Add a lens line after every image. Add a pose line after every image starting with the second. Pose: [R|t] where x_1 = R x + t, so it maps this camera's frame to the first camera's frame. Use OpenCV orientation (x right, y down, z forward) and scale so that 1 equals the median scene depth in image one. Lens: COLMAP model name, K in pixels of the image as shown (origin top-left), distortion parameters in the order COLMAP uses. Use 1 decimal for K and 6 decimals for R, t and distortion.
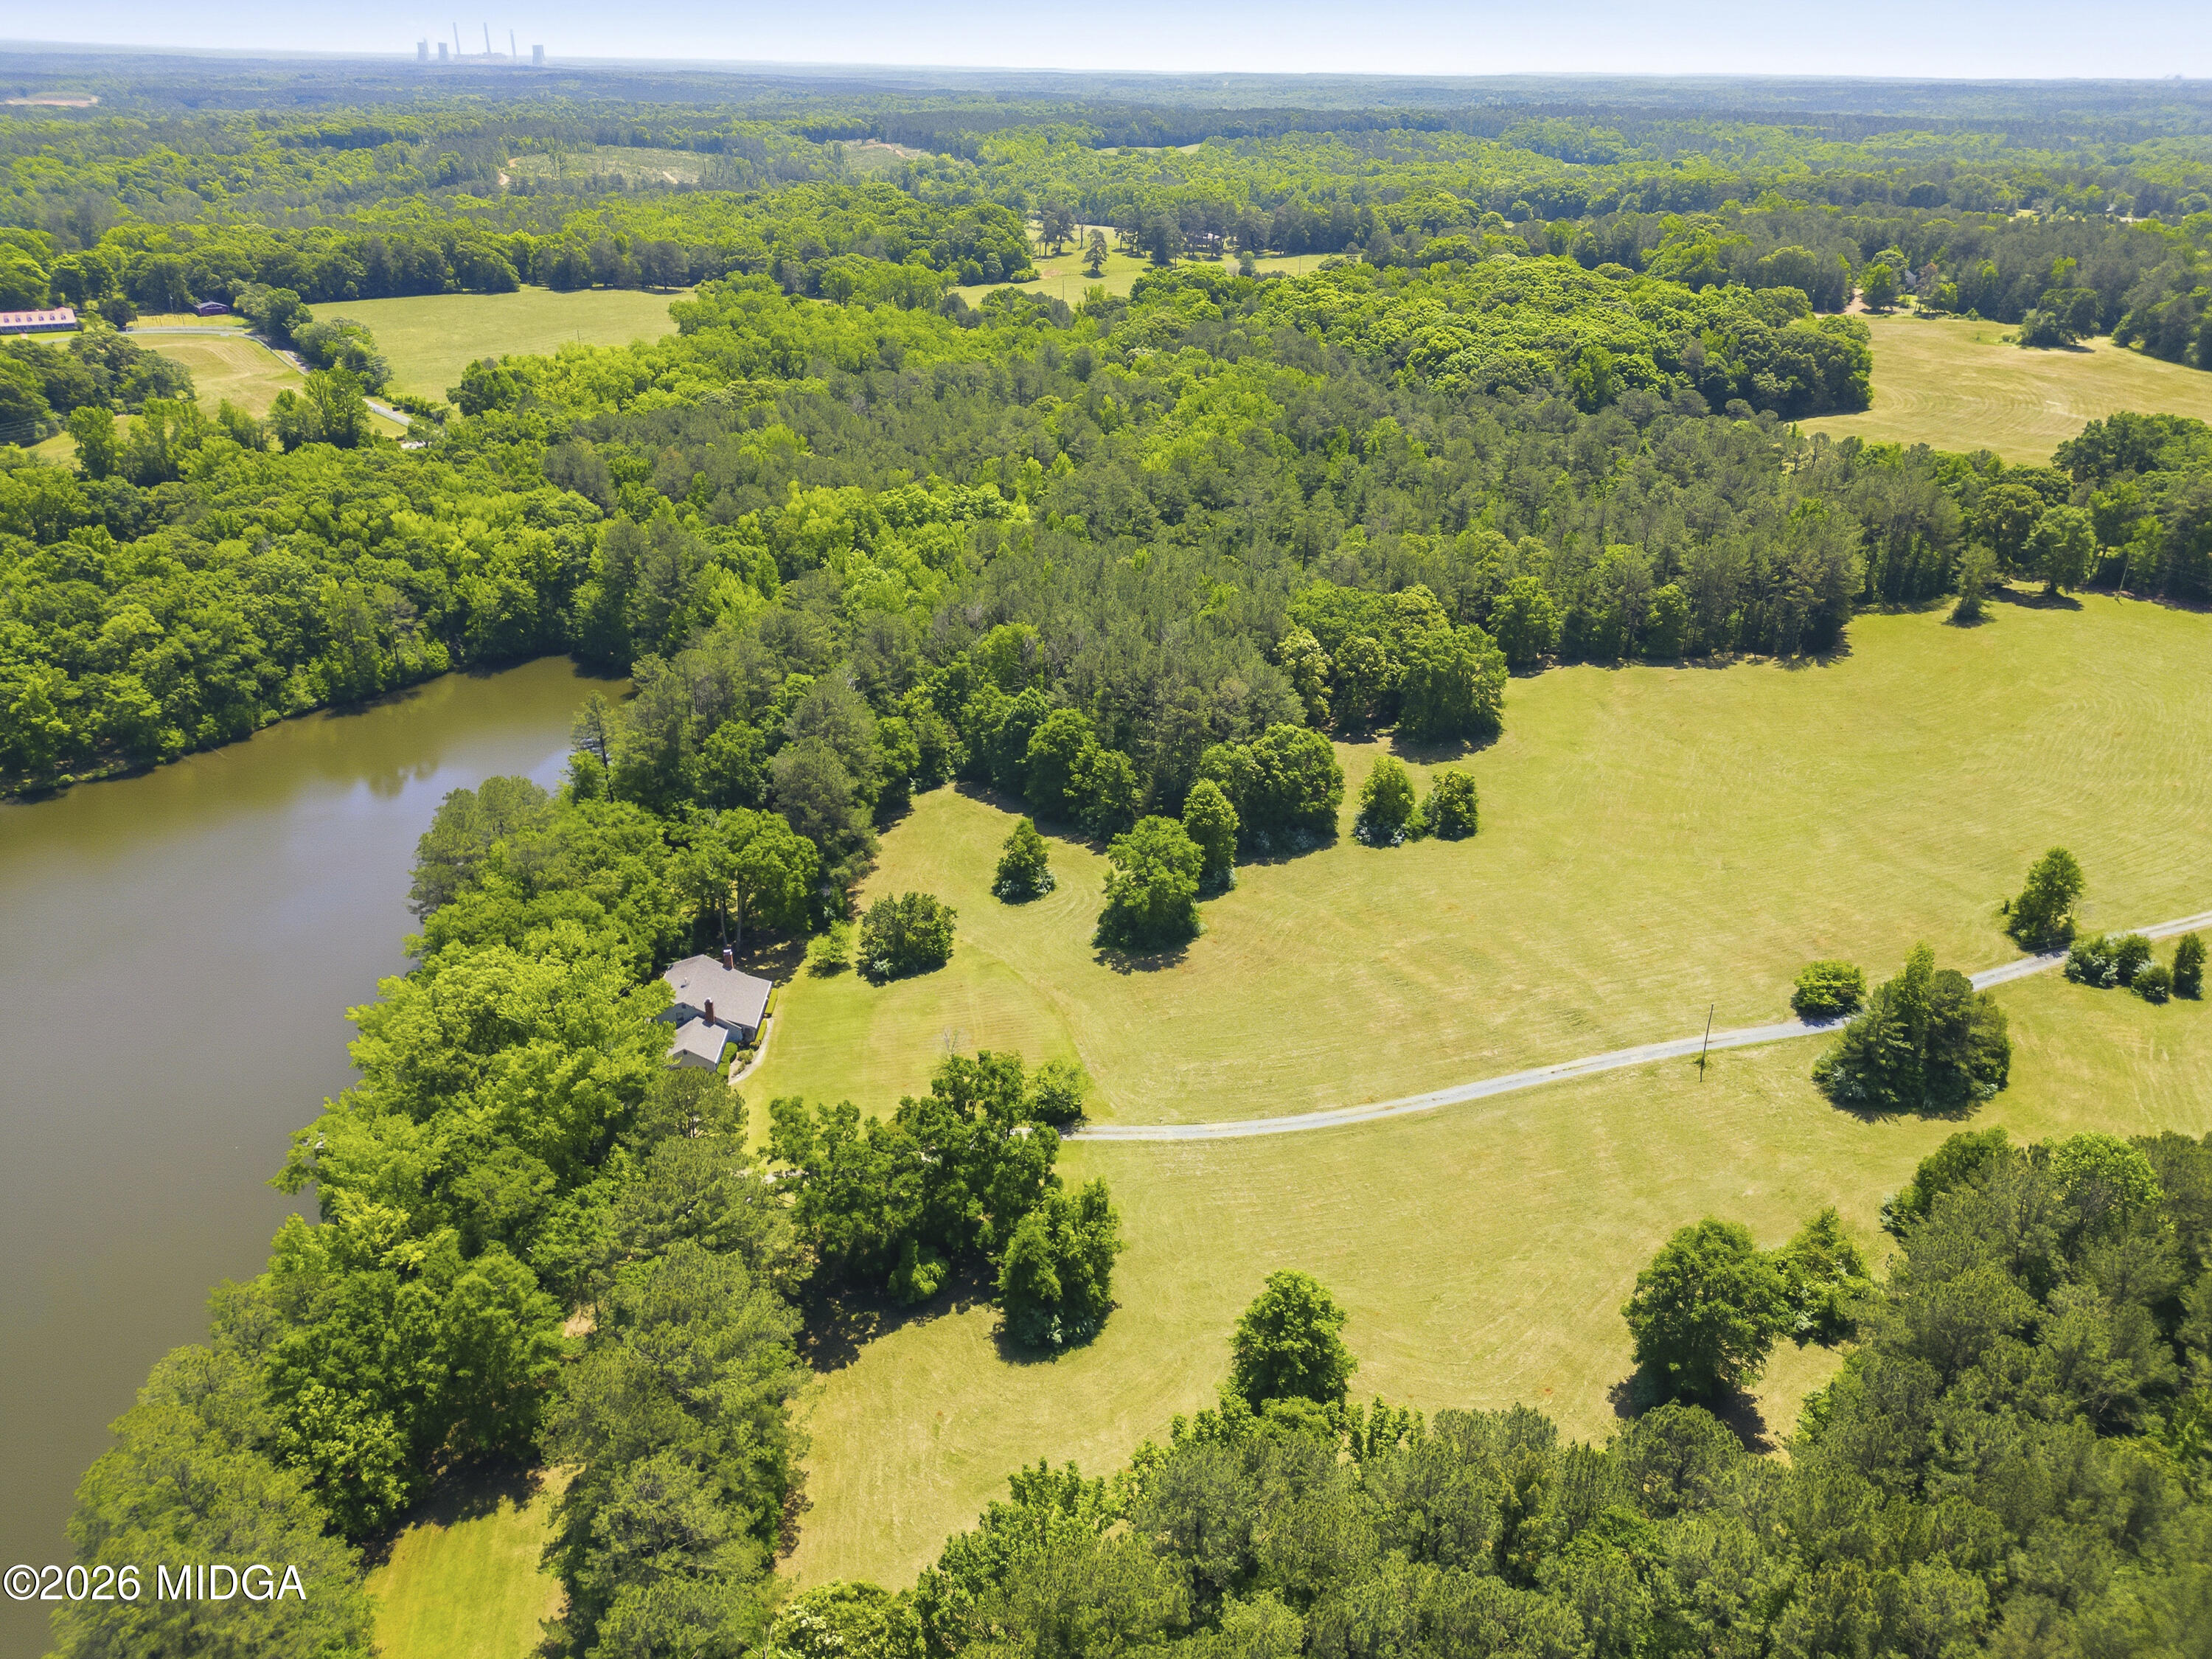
lens RADIAL K [[1543.1, 0, 1106.0], [0, 1543.1, 829.5], [0, 0, 1]] dist [0.069767, -0.056731]
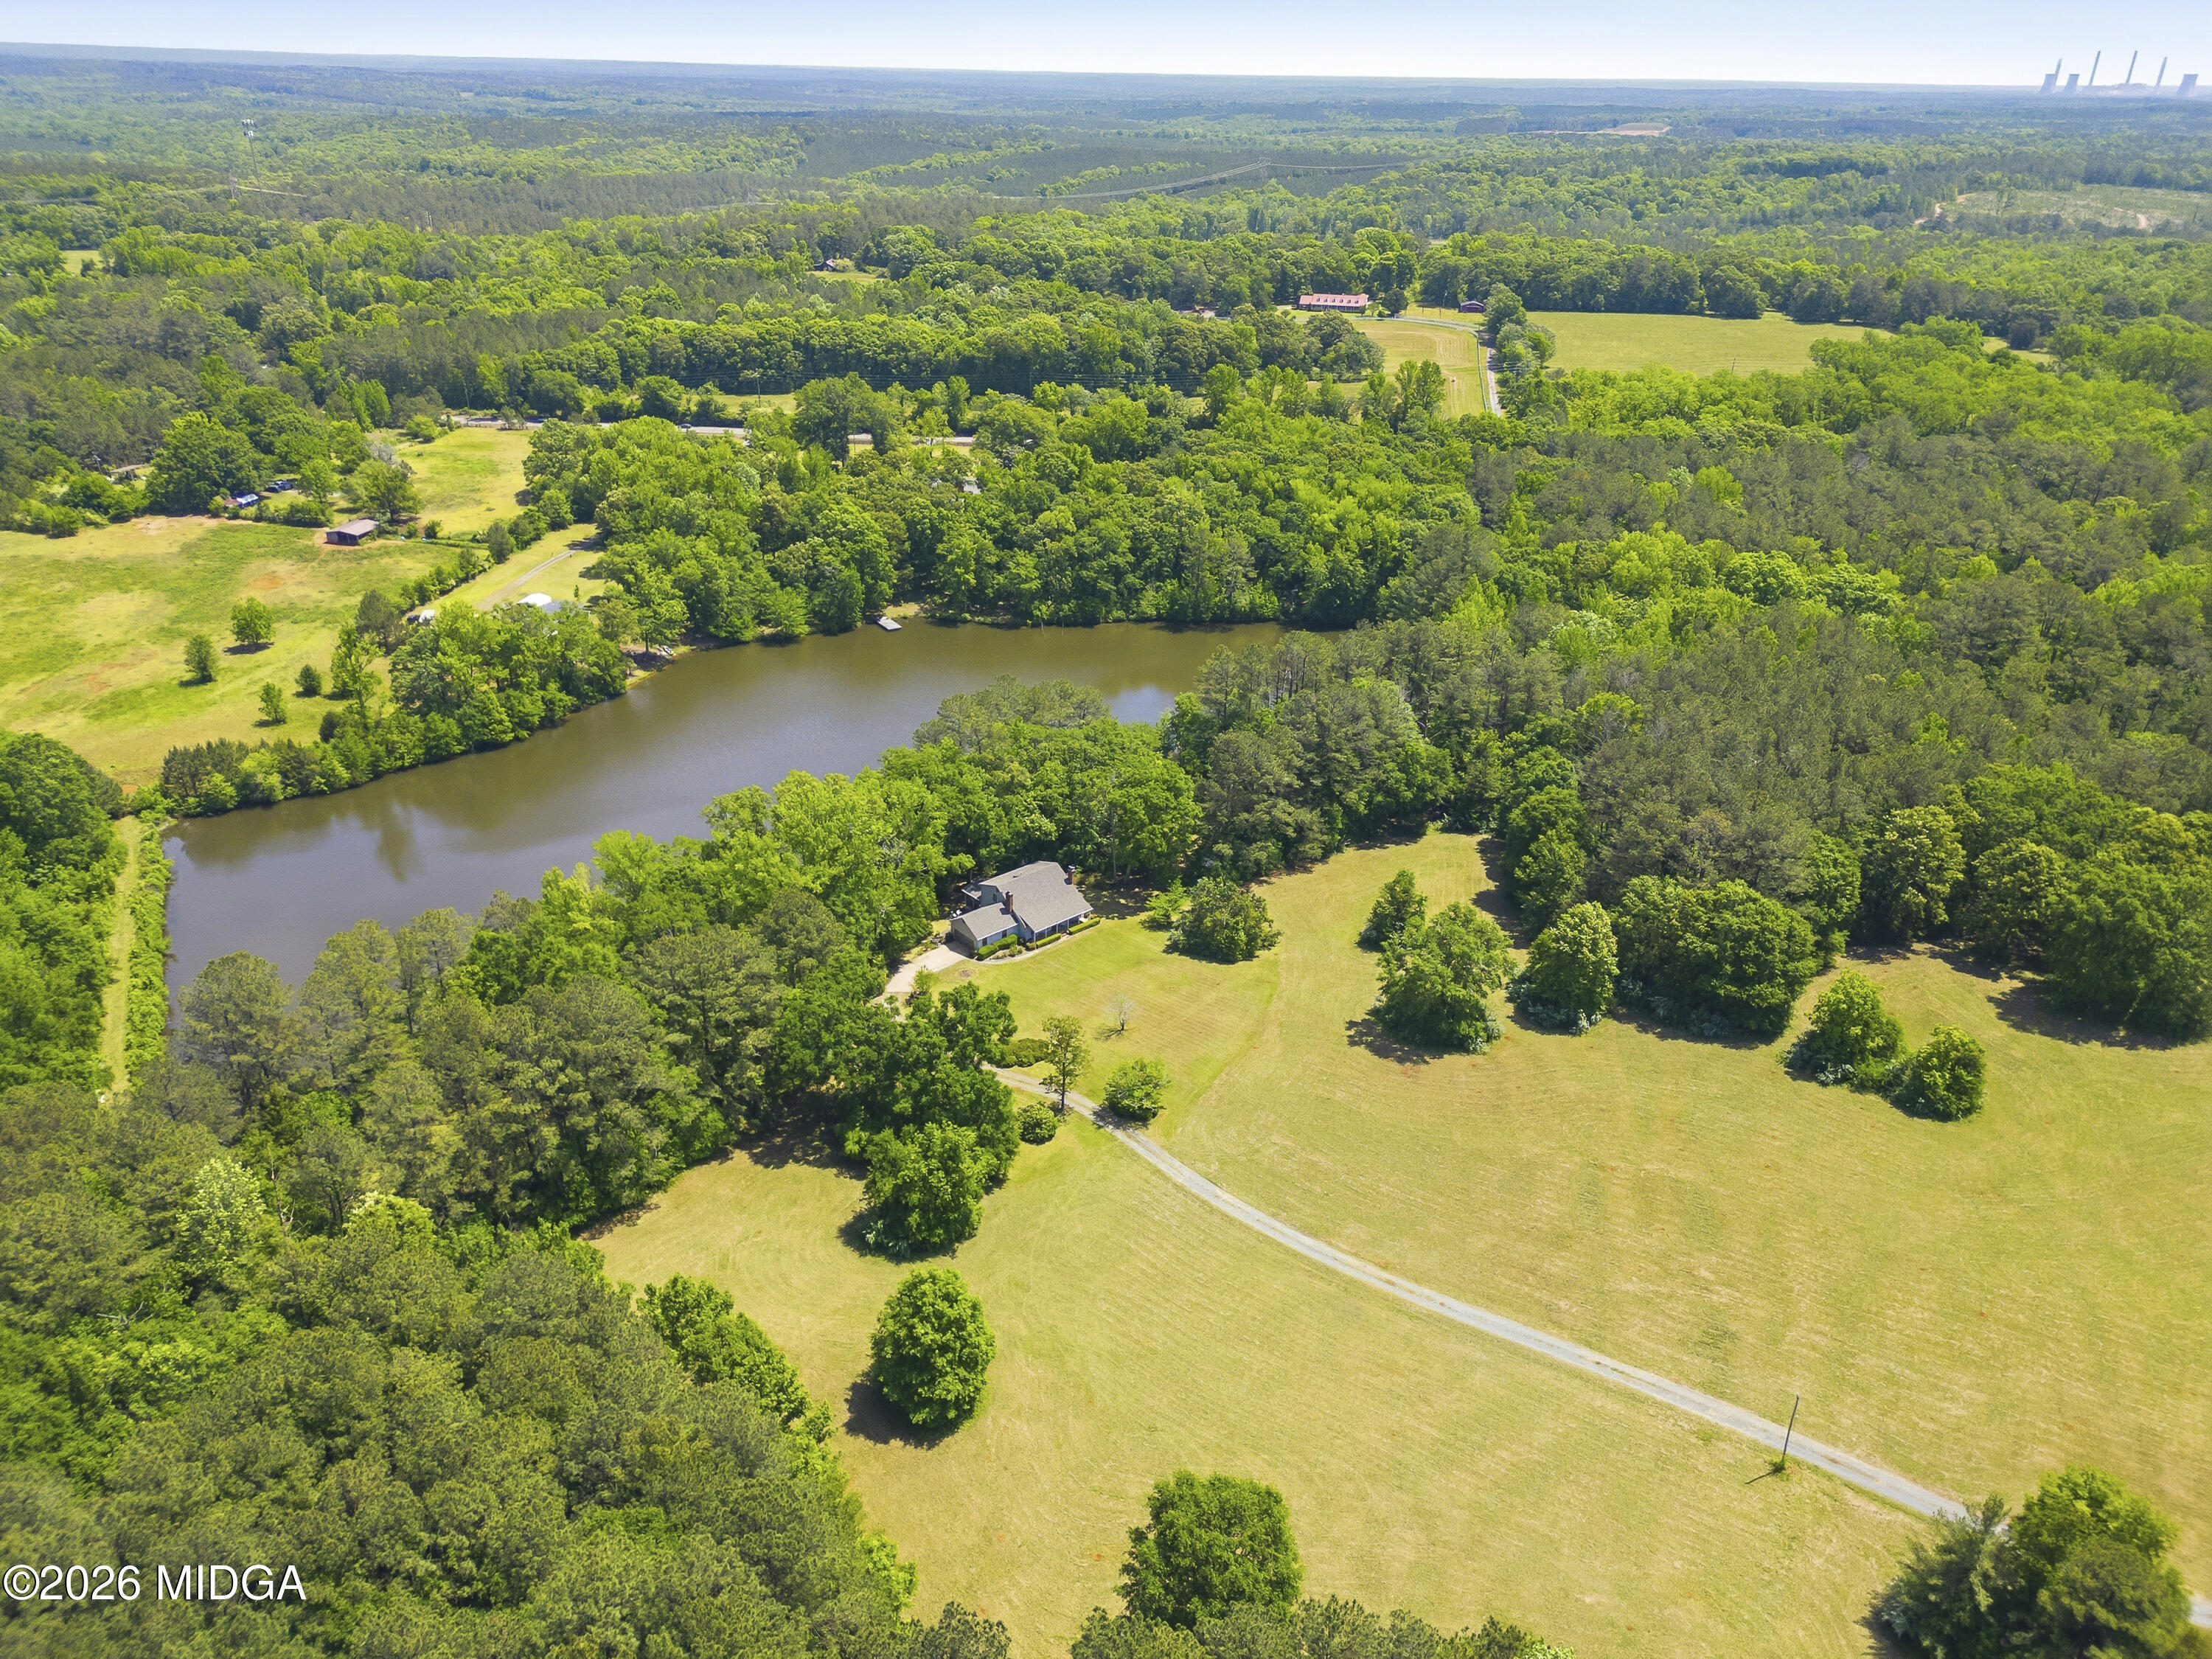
lens RADIAL K [[1566.5, 0, 1106.0], [0, 1566.5, 829.5], [0, 0, 1]] dist [0.078123, -0.076212]
pose [[0.642011, 0.330829, -0.691646, 0.387203], [-0.345589, 0.930141, 0.124117, -0.068588], [0.684390, 0.159341, 0.711491, 0.149472]]
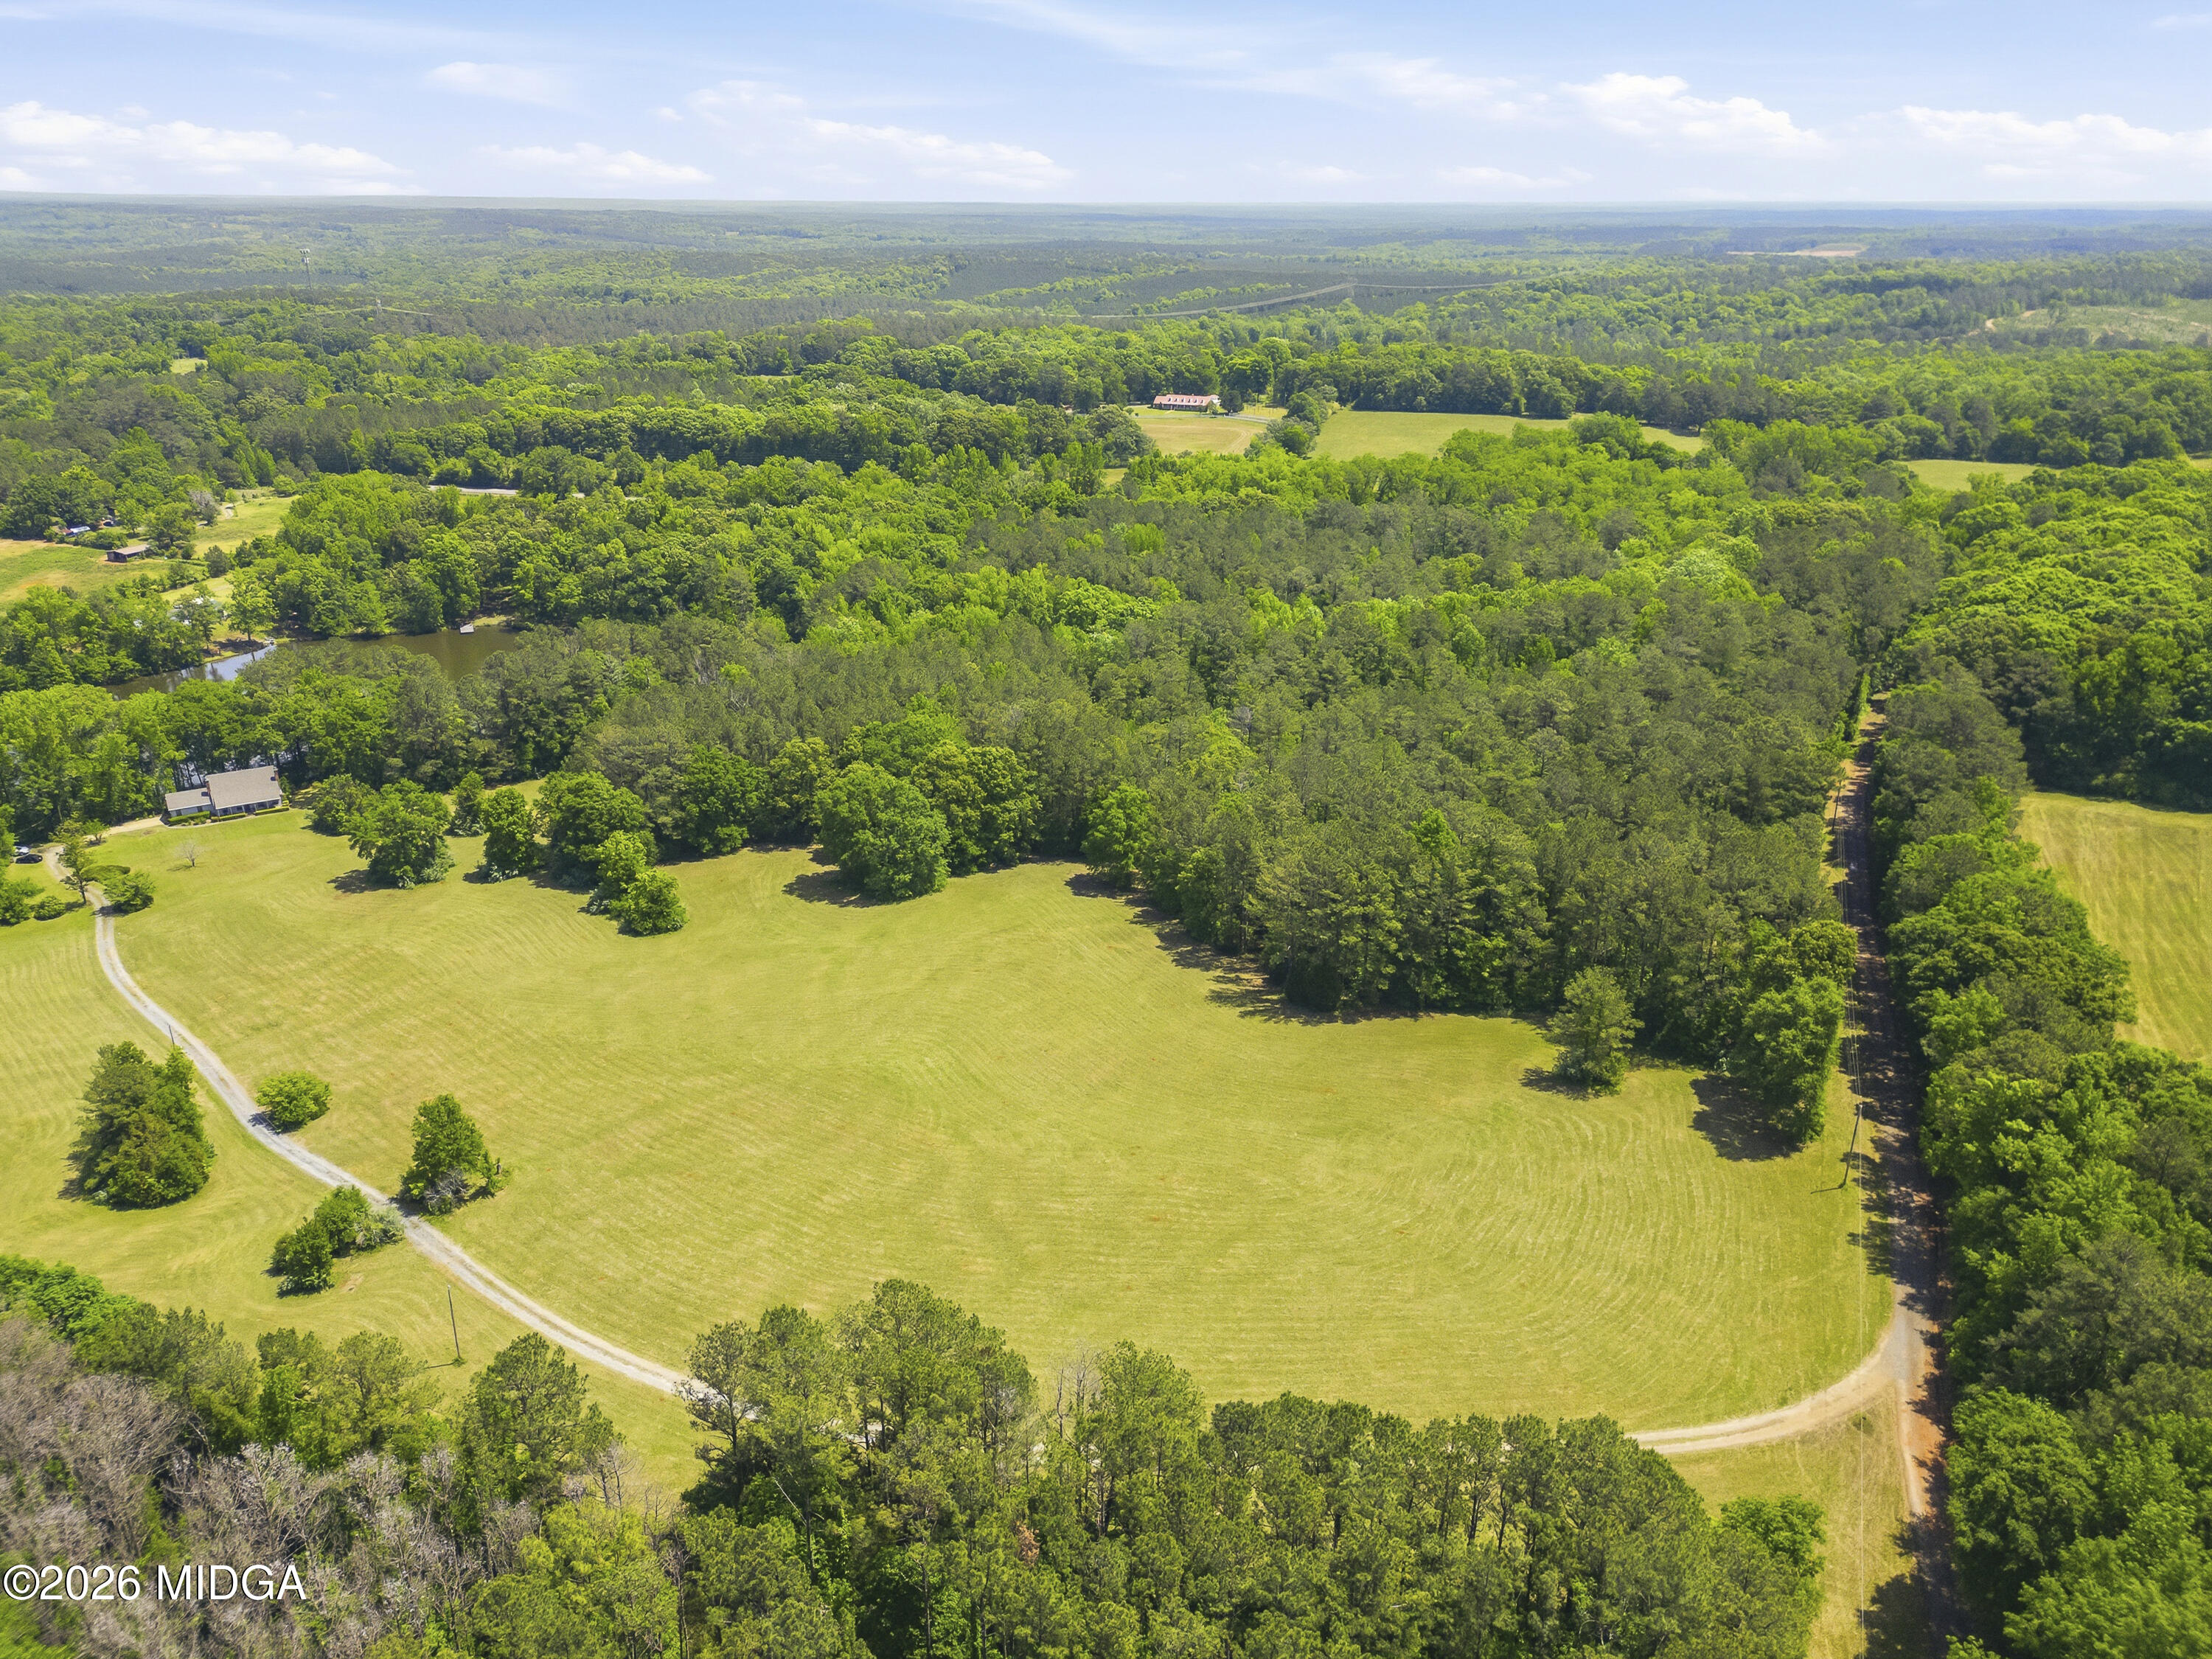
lens RADIAL K [[1578.4, 0, 1100.2], [0, 1578.4, 829.3], [0, 0, 1]] dist [0.074274, -0.059764]
pose [[0.499542, 0.309002, -0.809305, 1.007613], [-0.378124, 0.918303, 0.117223, -0.247494], [0.779410, 0.247460, 0.575572, 0.531878]]
